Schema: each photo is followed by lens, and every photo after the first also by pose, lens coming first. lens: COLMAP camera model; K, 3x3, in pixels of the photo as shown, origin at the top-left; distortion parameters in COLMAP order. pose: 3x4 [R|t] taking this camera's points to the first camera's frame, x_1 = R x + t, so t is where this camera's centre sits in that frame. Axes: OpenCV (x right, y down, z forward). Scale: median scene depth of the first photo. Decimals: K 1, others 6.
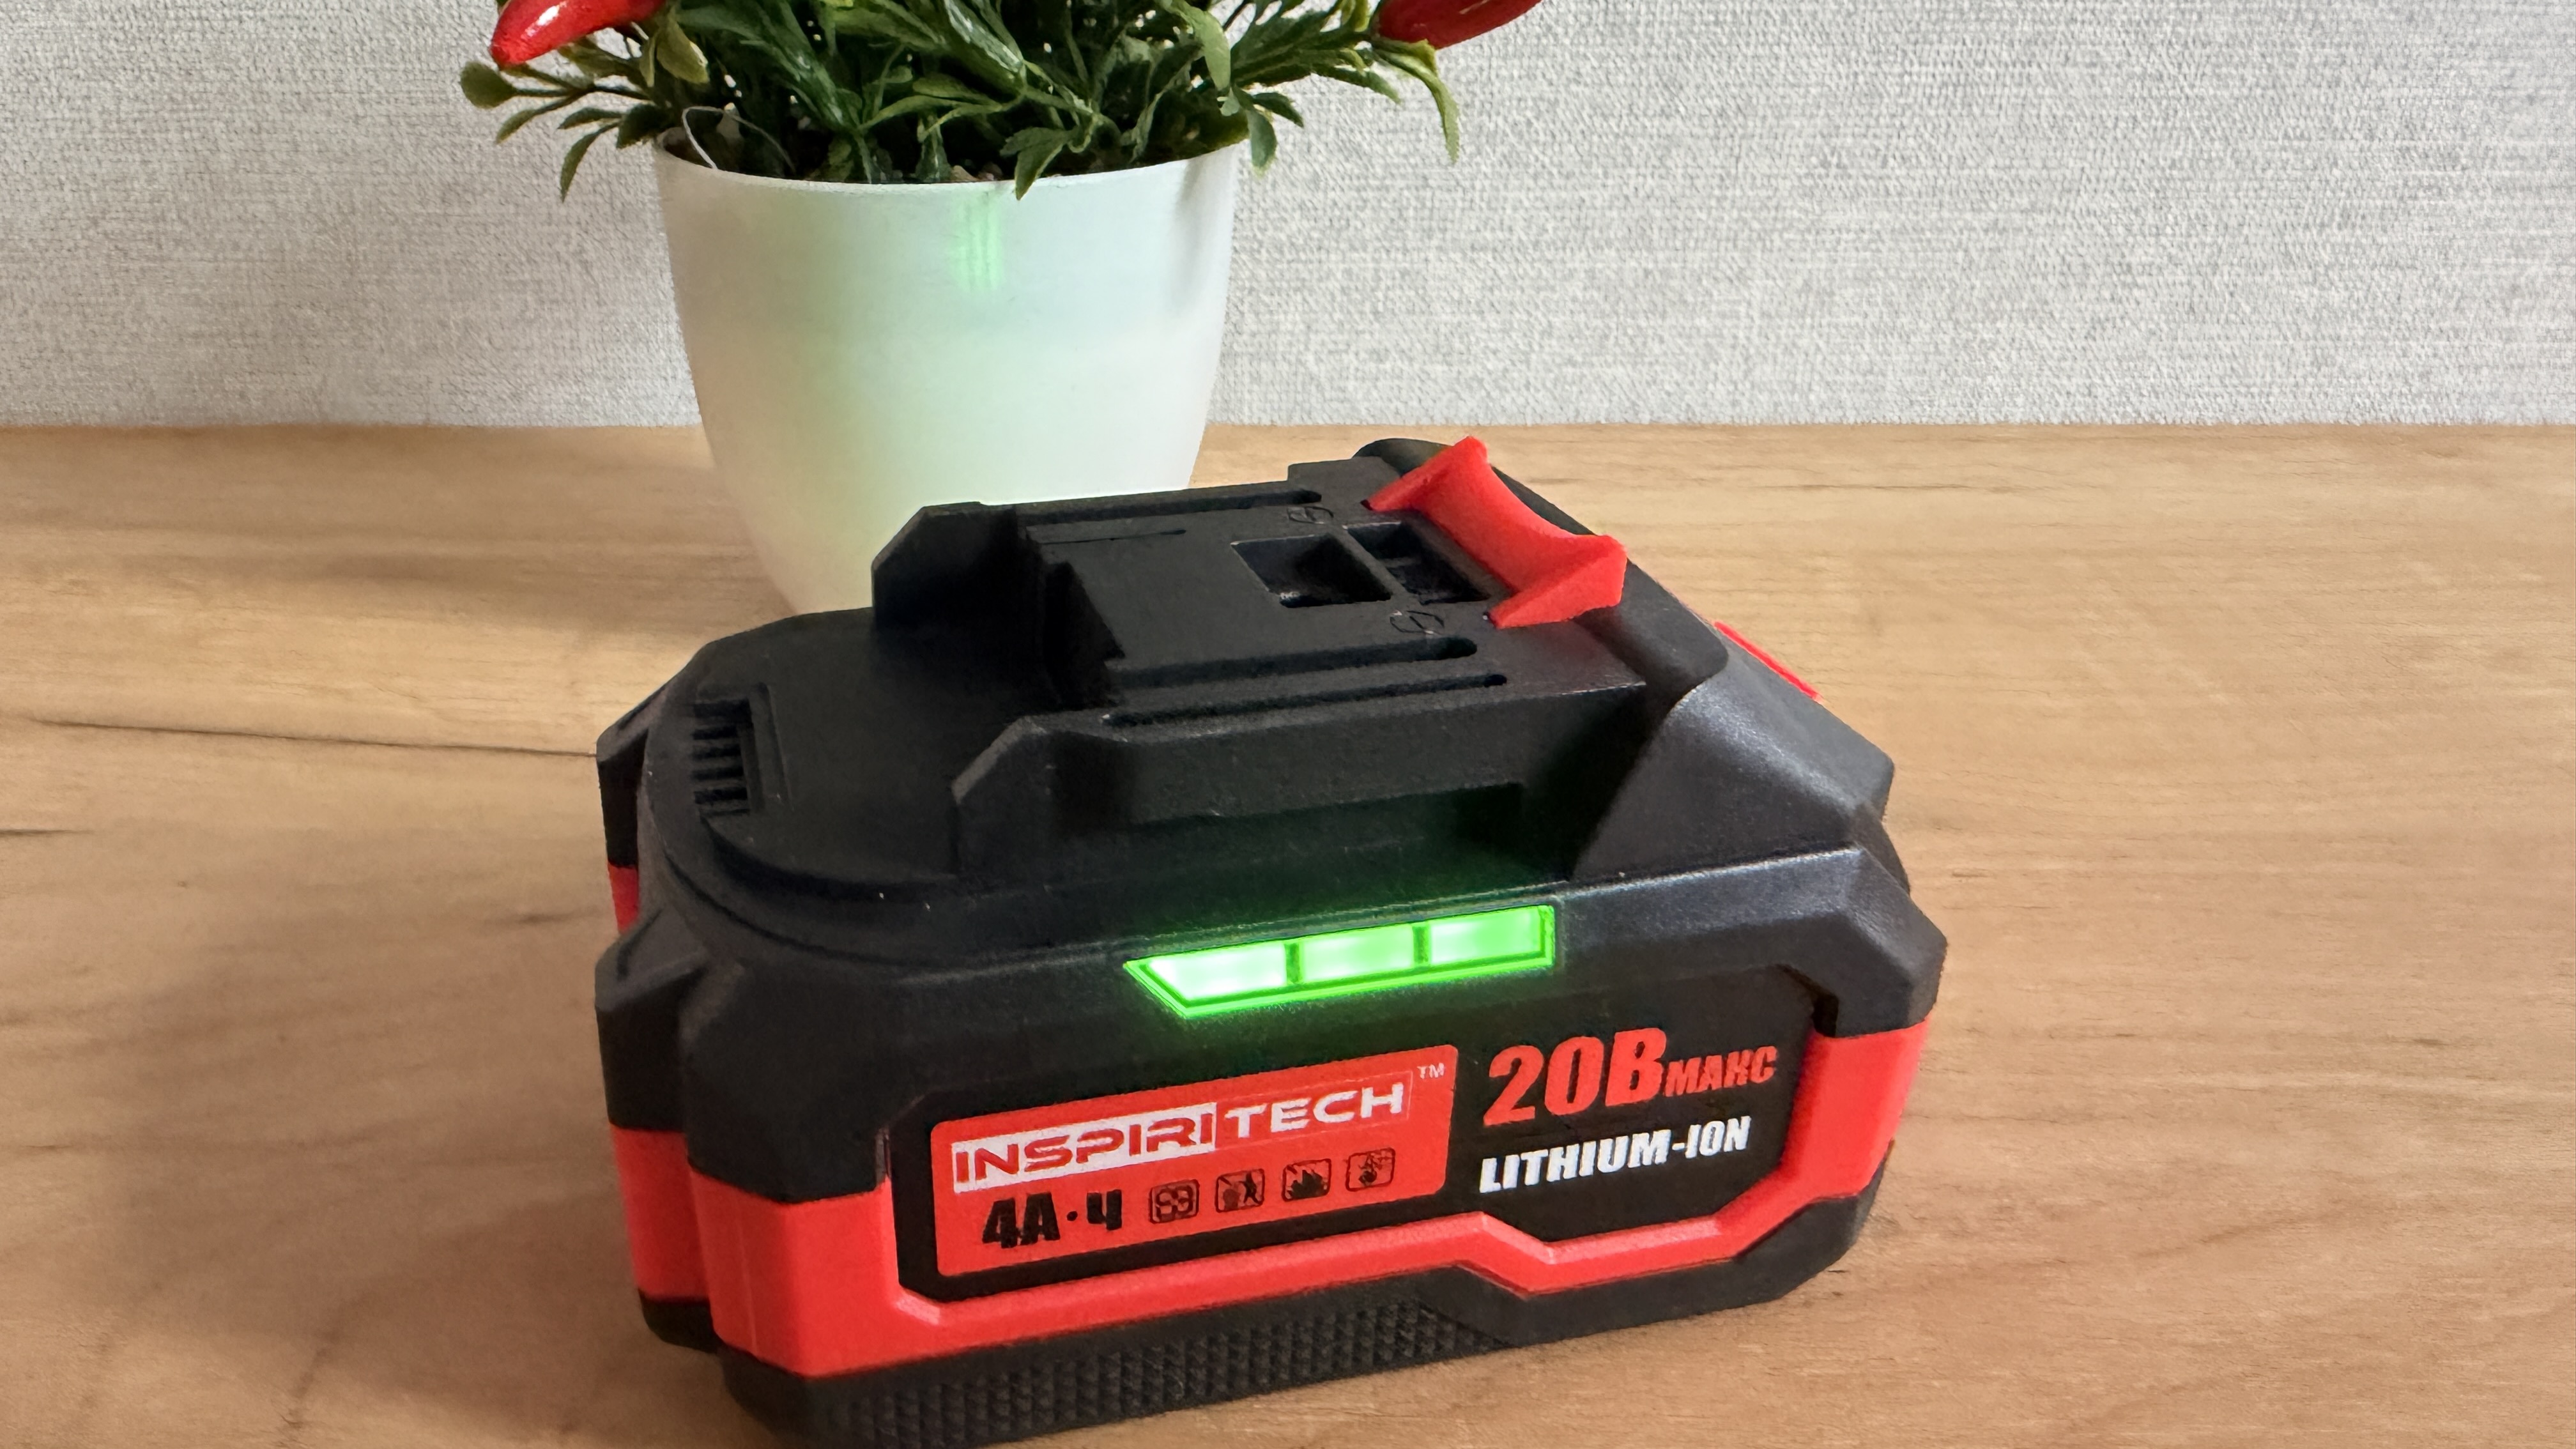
lens RADIAL K [[1835.9, 0, 1074.9], [0, 1835.9, 721.6], [0, 0, 1]] dist [-0.001048, -0.001145]
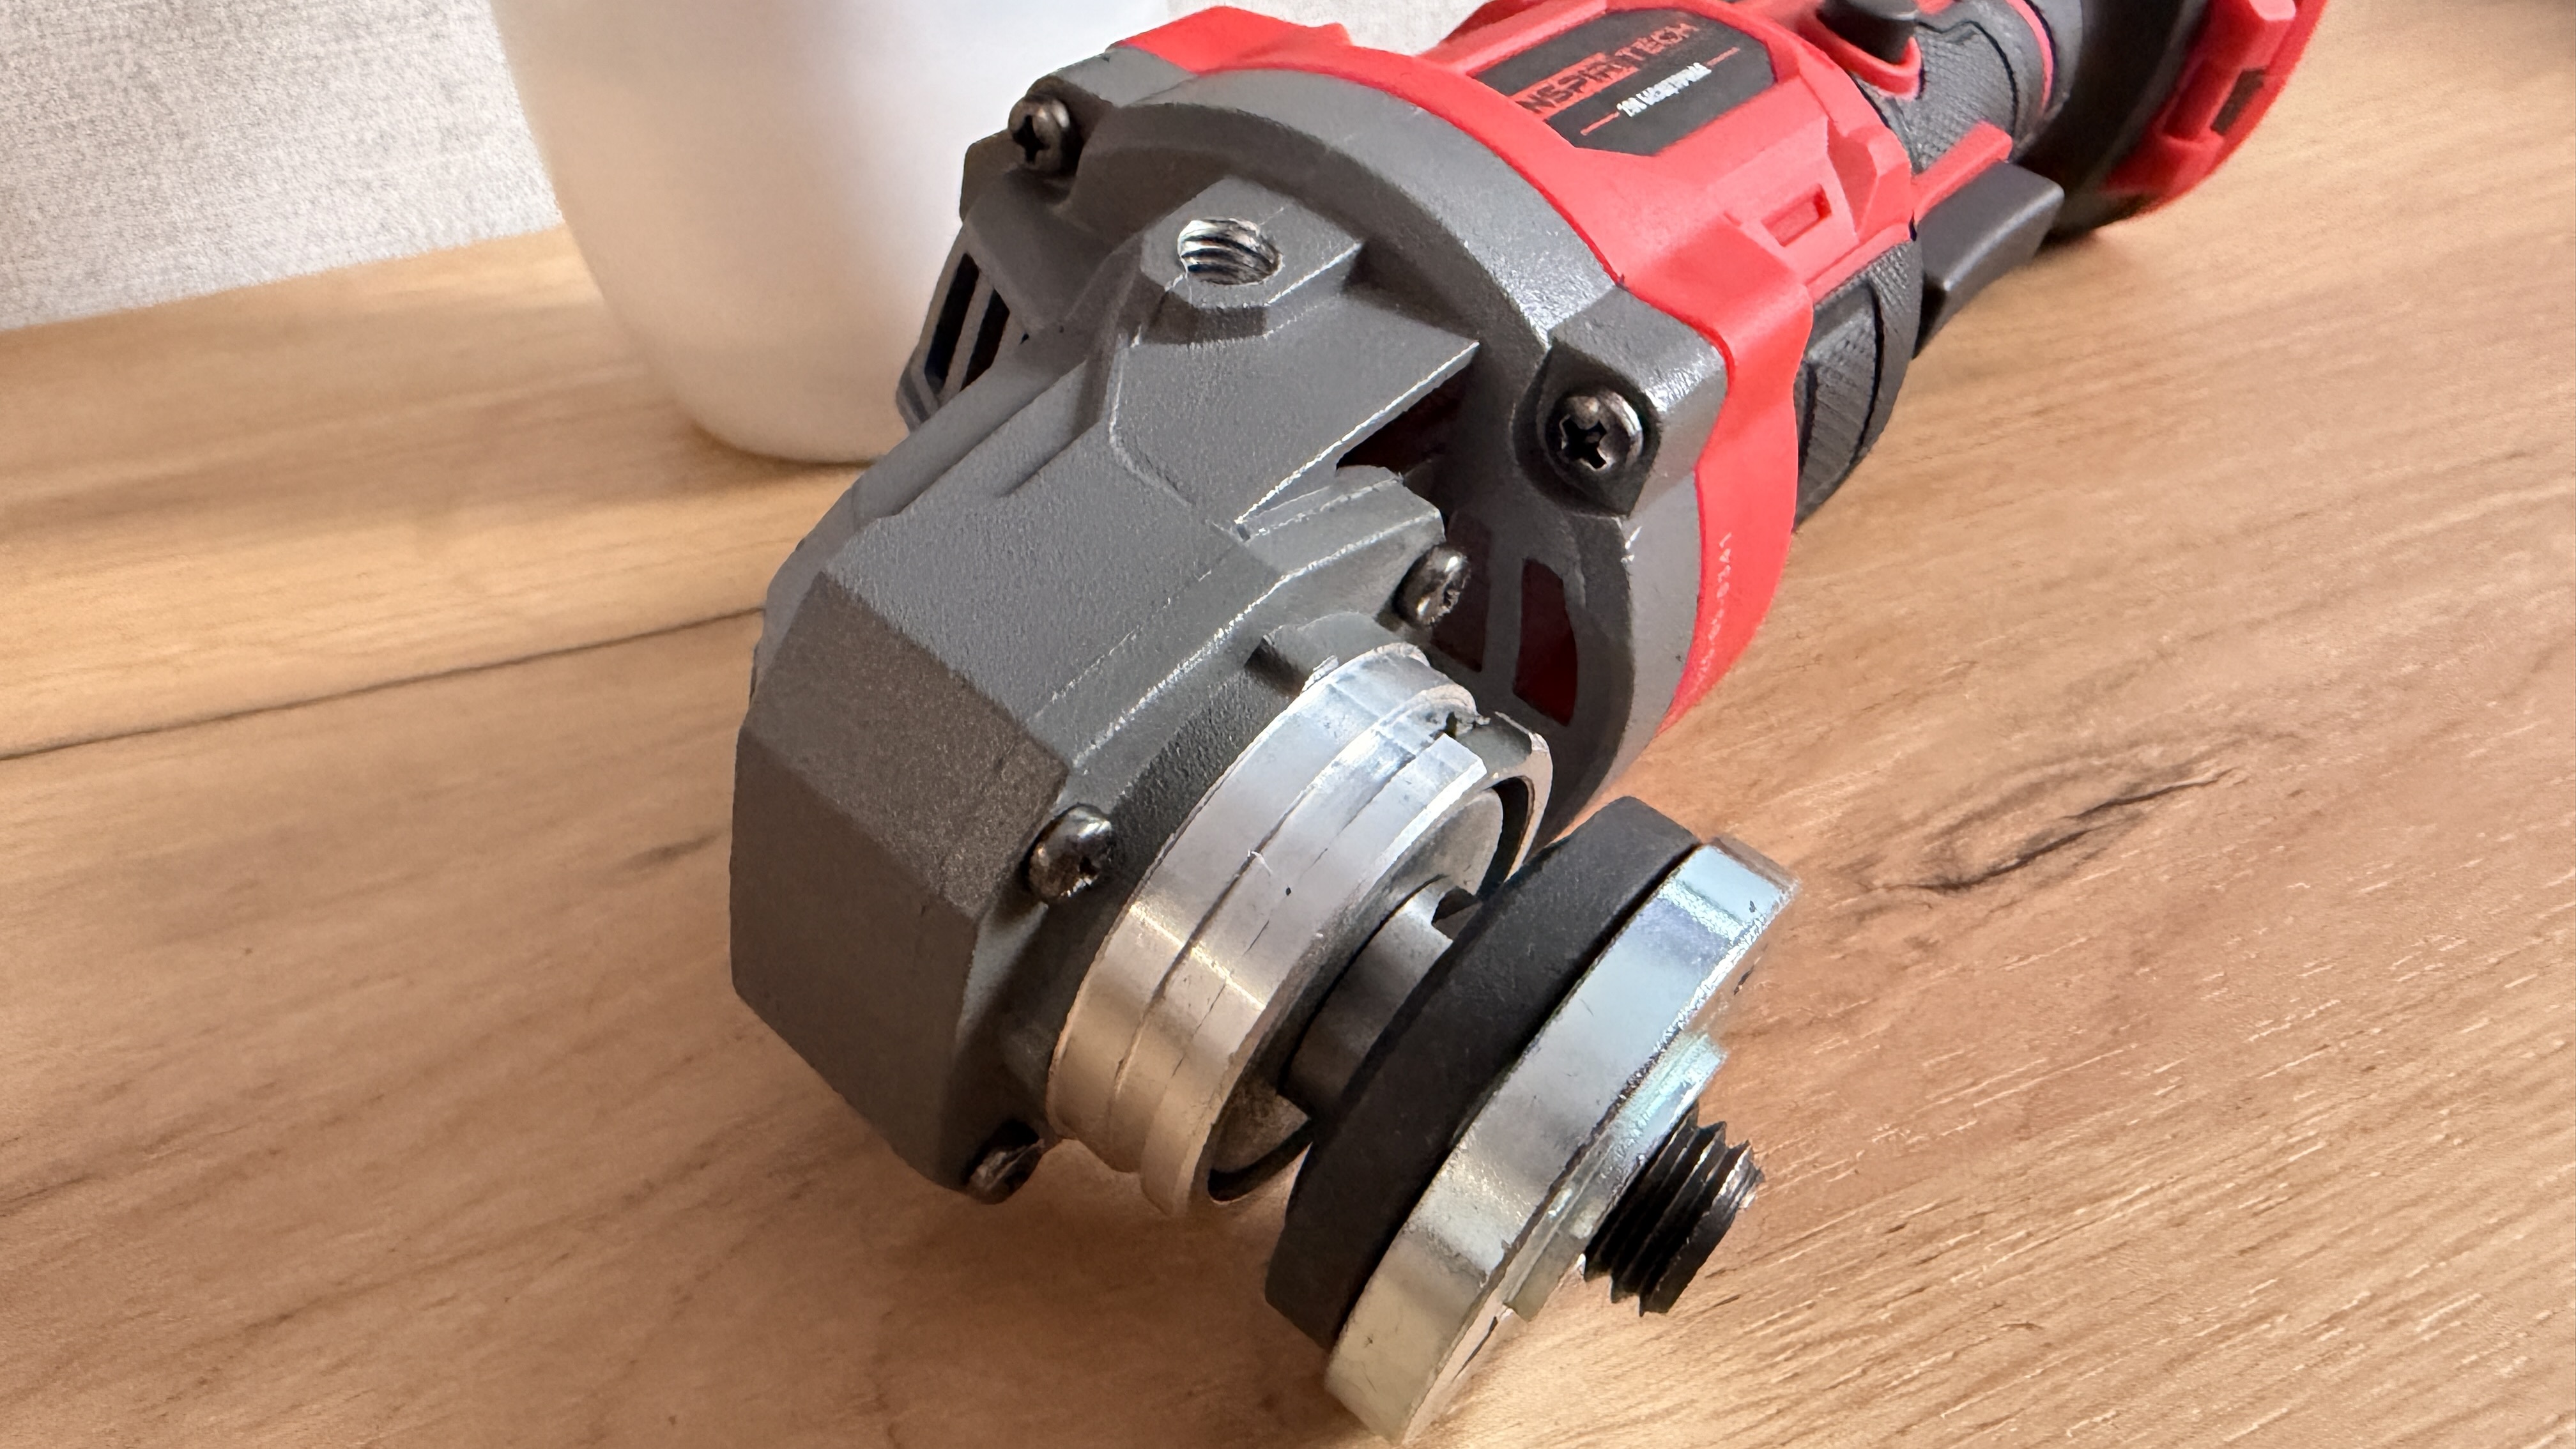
lens RADIAL K [[1831.4, 0, 1025.2], [0, 1831.4, 728.6], [0, 0, 1]] dist [-0.001986, 0.002863]
pose [[0.926680, -0.261748, 0.269726, -0.208508], [0.228898, 0.962232, 0.147361, -0.014653], [-0.298111, -0.074817, 0.951595, 0.122685]]
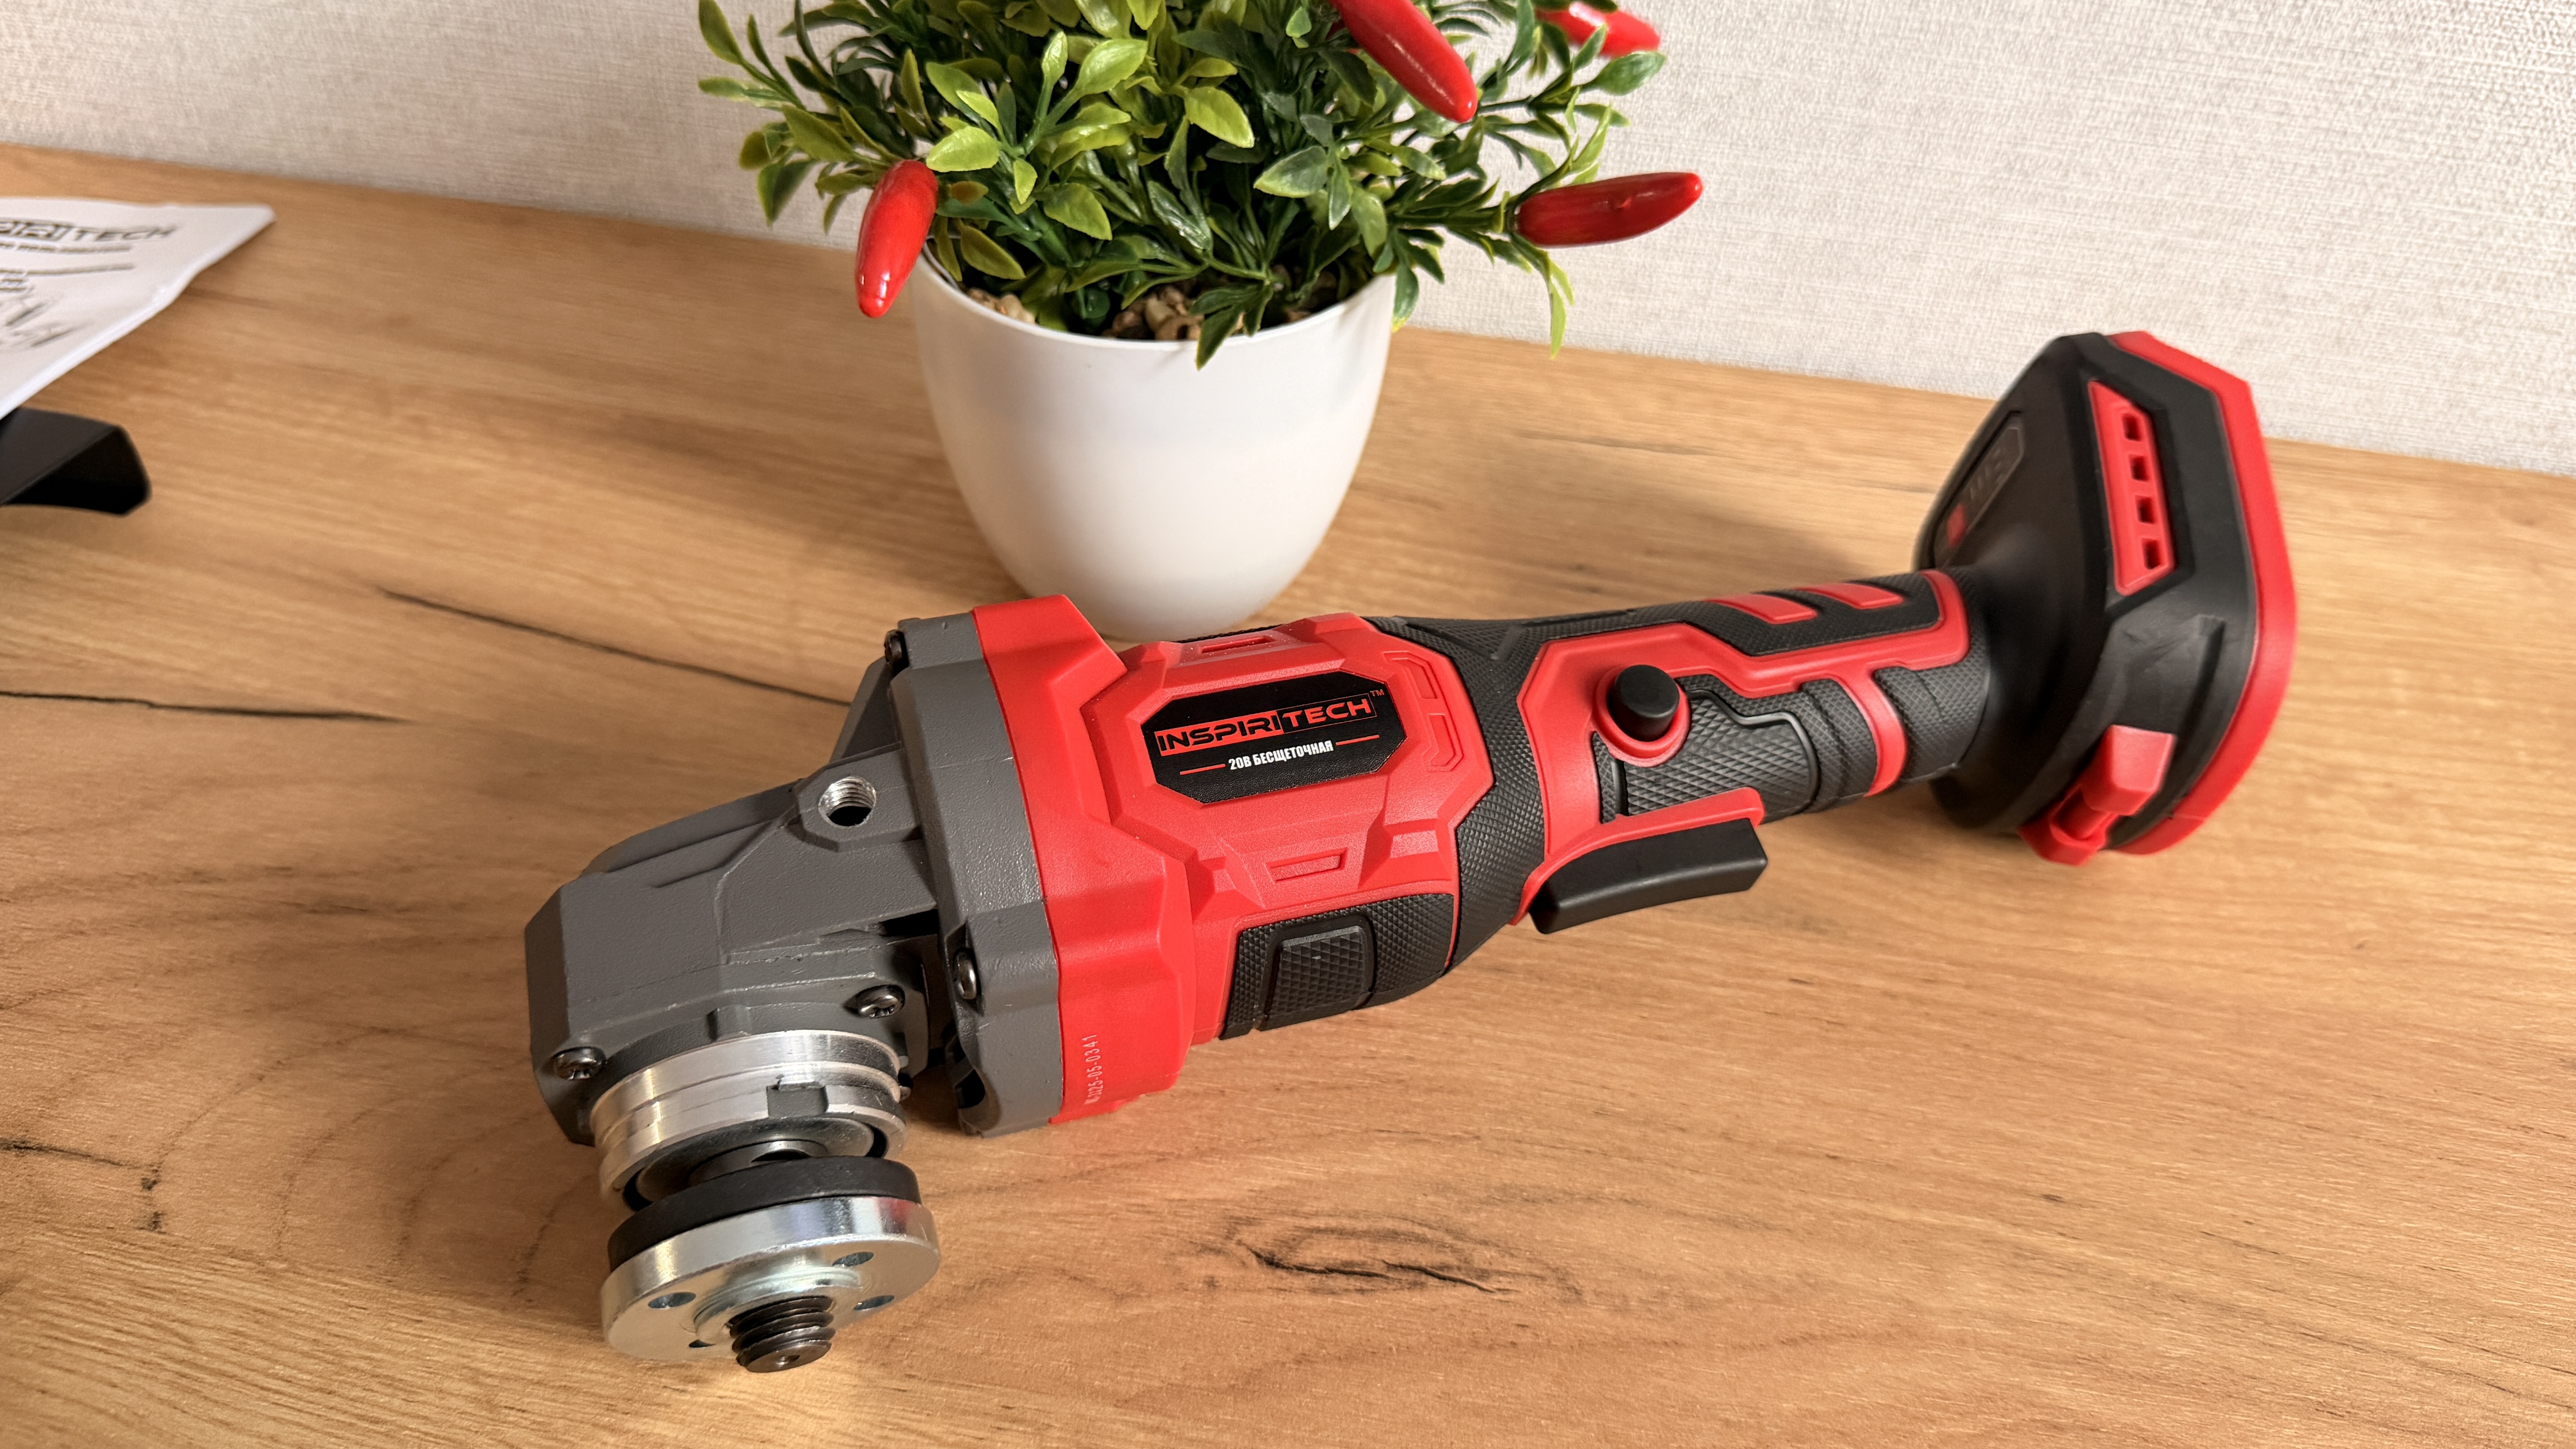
lens RADIAL K [[1887.9, 0, 1279.2], [0, 1887.9, 726.2], [0, 0, 1]] dist [-0.029153, 0.005647]
pose [[0.987854, 0.140133, -0.067140, 0.113240], [-0.115538, 0.951338, 0.285668, -0.259221], [0.103904, -0.274441, 0.955974, -0.157220]]
